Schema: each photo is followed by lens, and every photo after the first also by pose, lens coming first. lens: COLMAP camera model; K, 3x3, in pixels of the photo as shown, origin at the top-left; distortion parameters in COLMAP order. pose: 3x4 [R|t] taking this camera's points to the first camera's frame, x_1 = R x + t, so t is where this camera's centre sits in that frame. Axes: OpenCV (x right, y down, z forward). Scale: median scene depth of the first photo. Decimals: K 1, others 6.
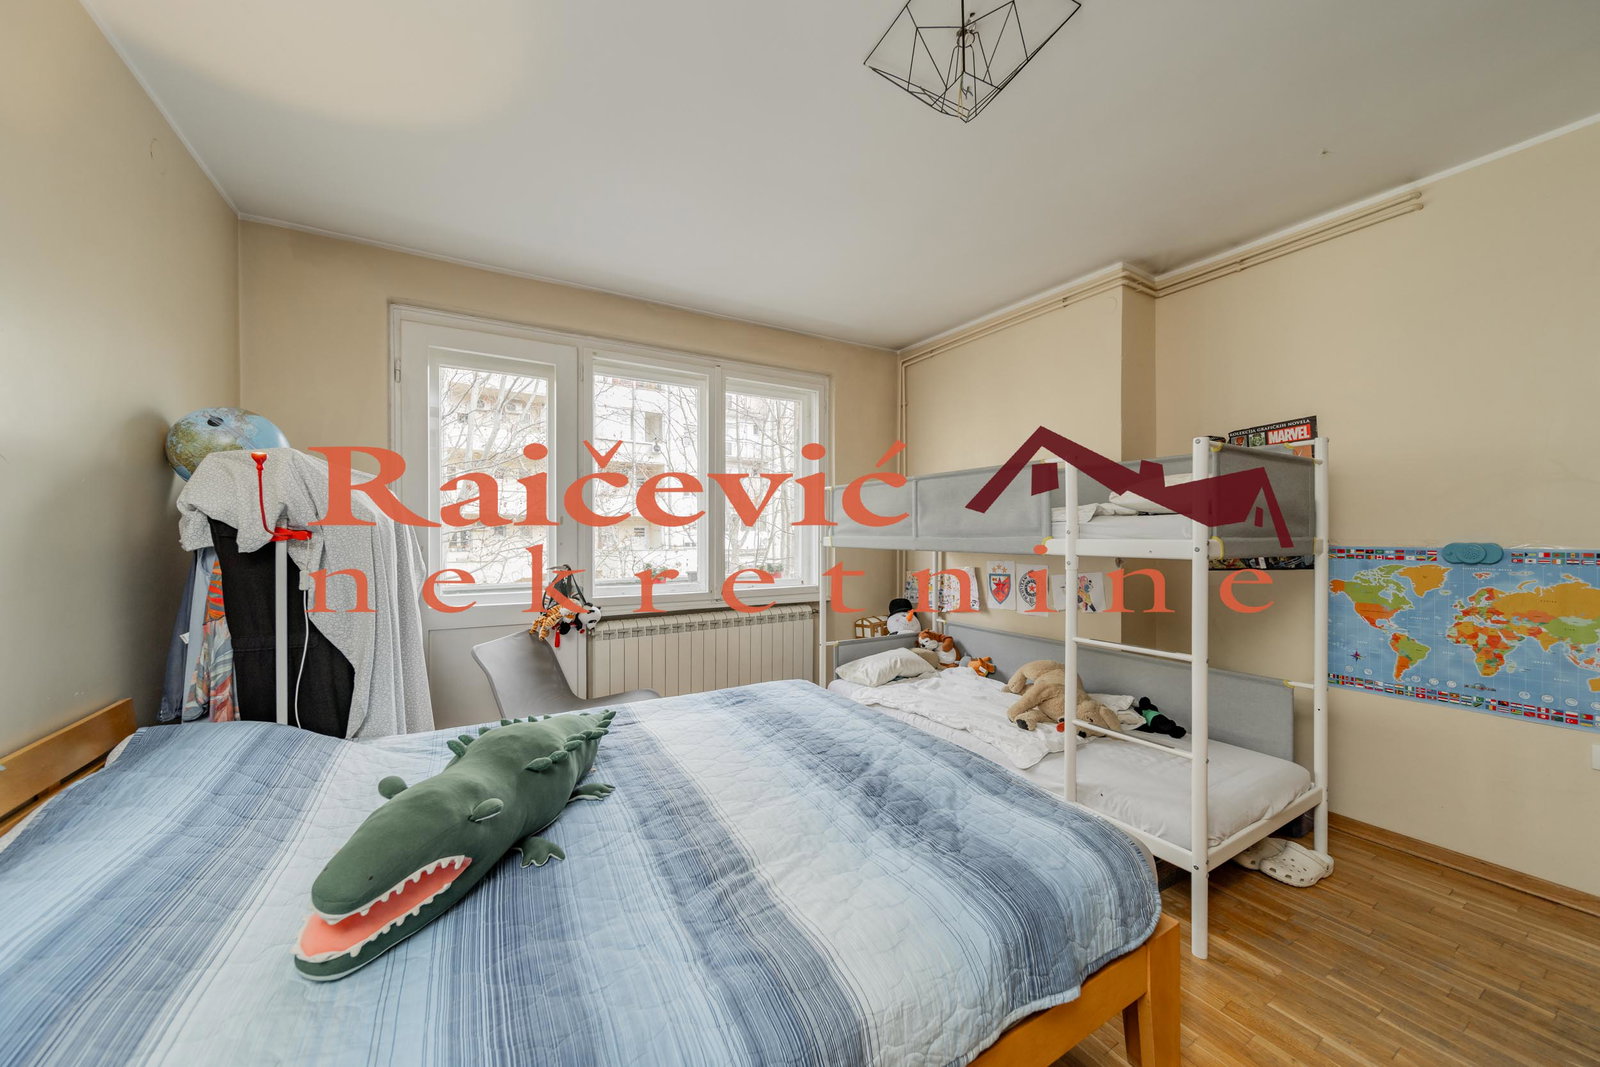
lens RADIAL K [[565.9, 0, 792.3], [0, 565.9, 536.9], [0, 0, 1]] dist [-0.010130, -0.000063]
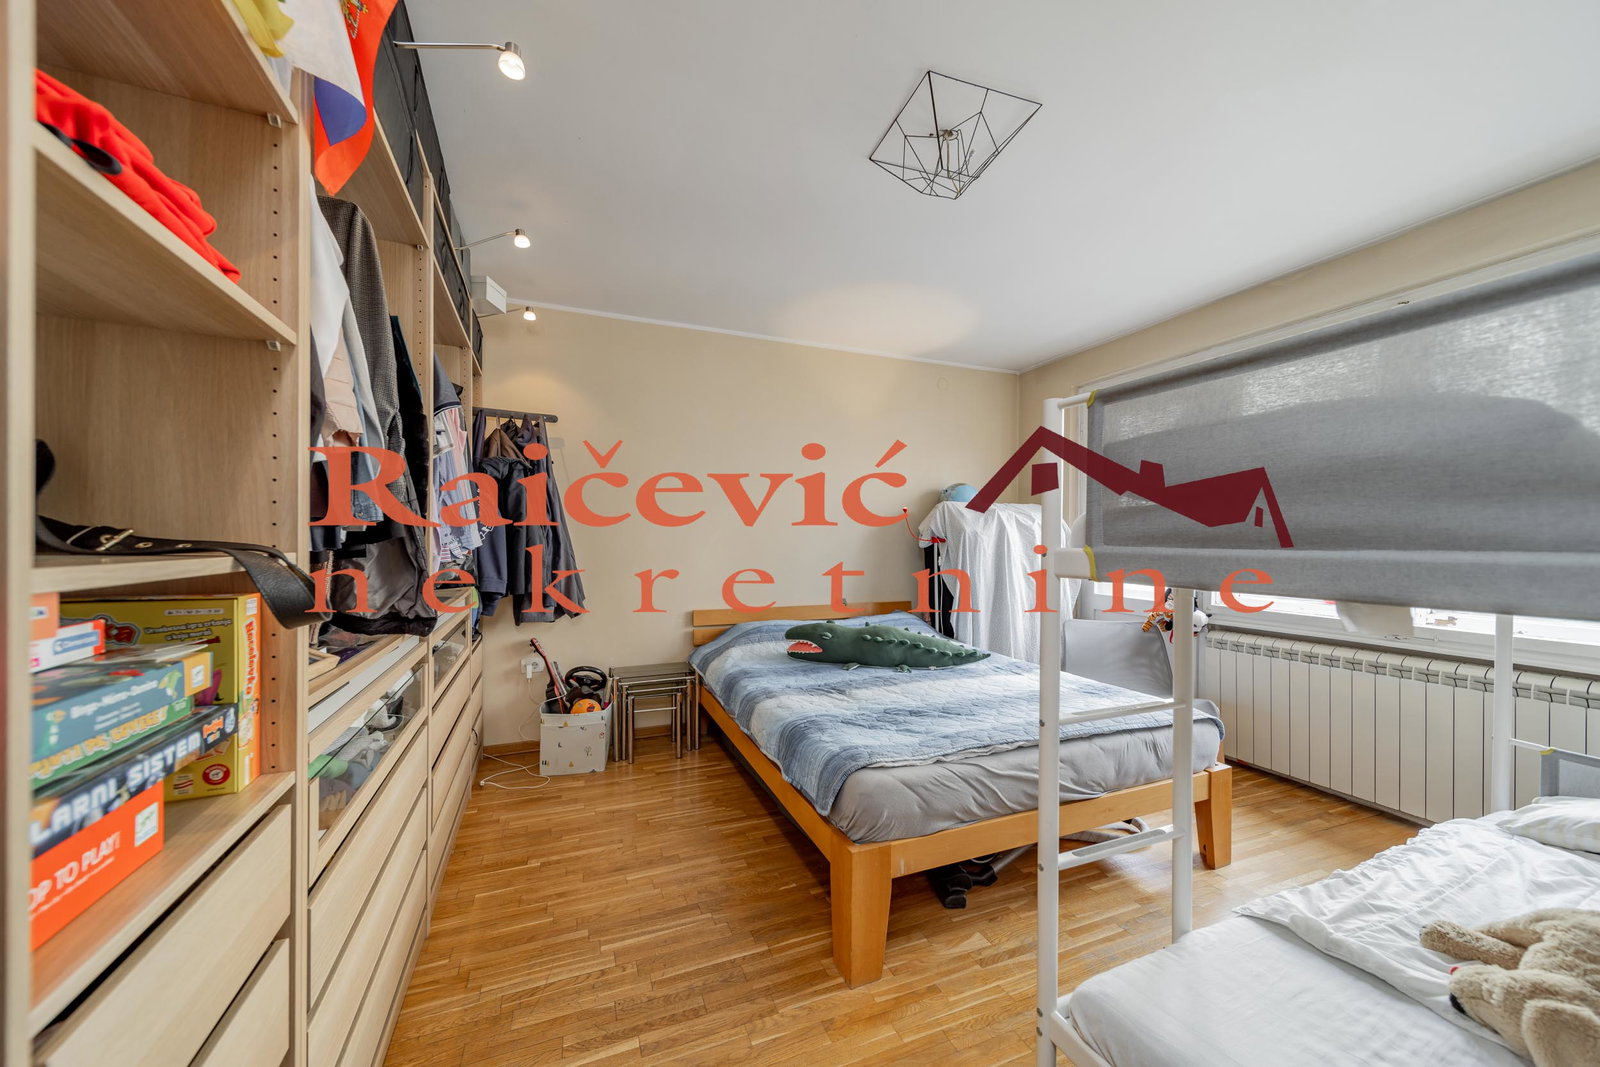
lens RADIAL K [[565.9, 0, 792.3], [0, 565.9, 536.9], [0, 0, 1]] dist [-0.010130, -0.000063]
pose [[-0.138375, 0.000511, -0.990380, 1.090058], [-0.016162, 0.999866, 0.002774, -0.005933], [0.990248, 0.016391, -0.138348, 0.580188]]
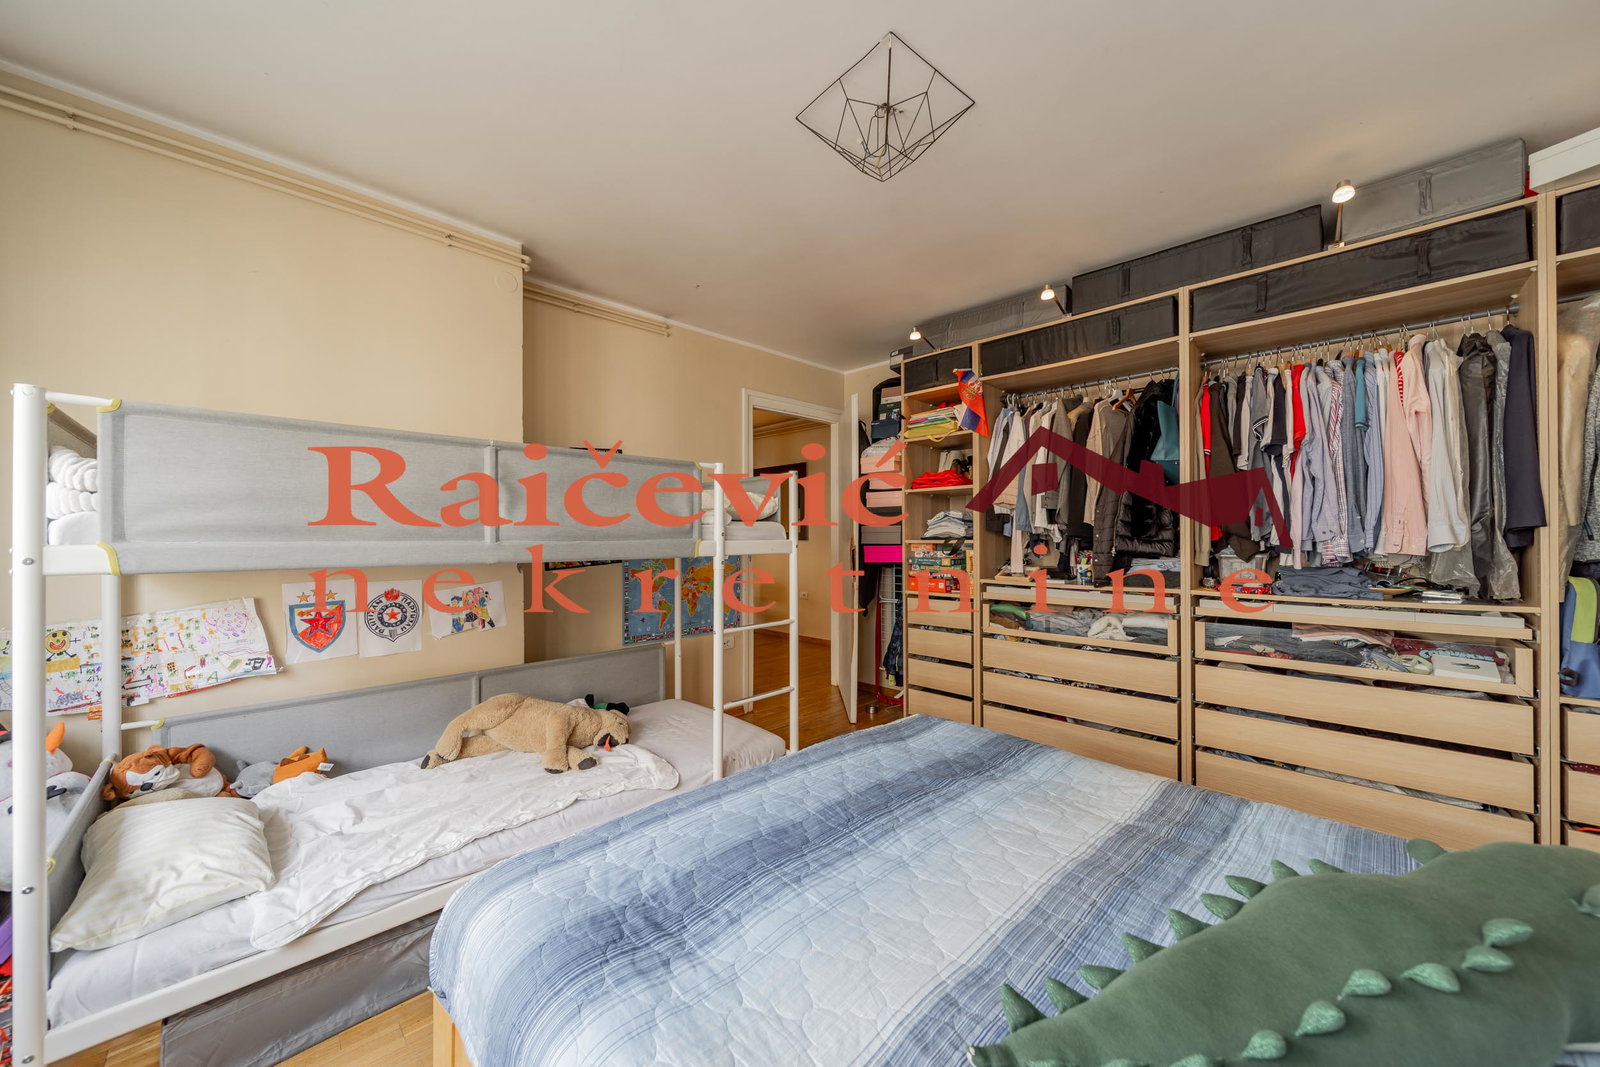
lens RADIAL K [[565.9, 0, 792.3], [0, 565.9, 536.9], [0, 0, 1]] dist [-0.010130, -0.000063]
pose [[-0.236080, 0.003676, 0.971727, -0.533709], [0.009081, 0.999958, -0.001576, 0.000222], [-0.971691, 0.008452, -0.236104, 1.004484]]
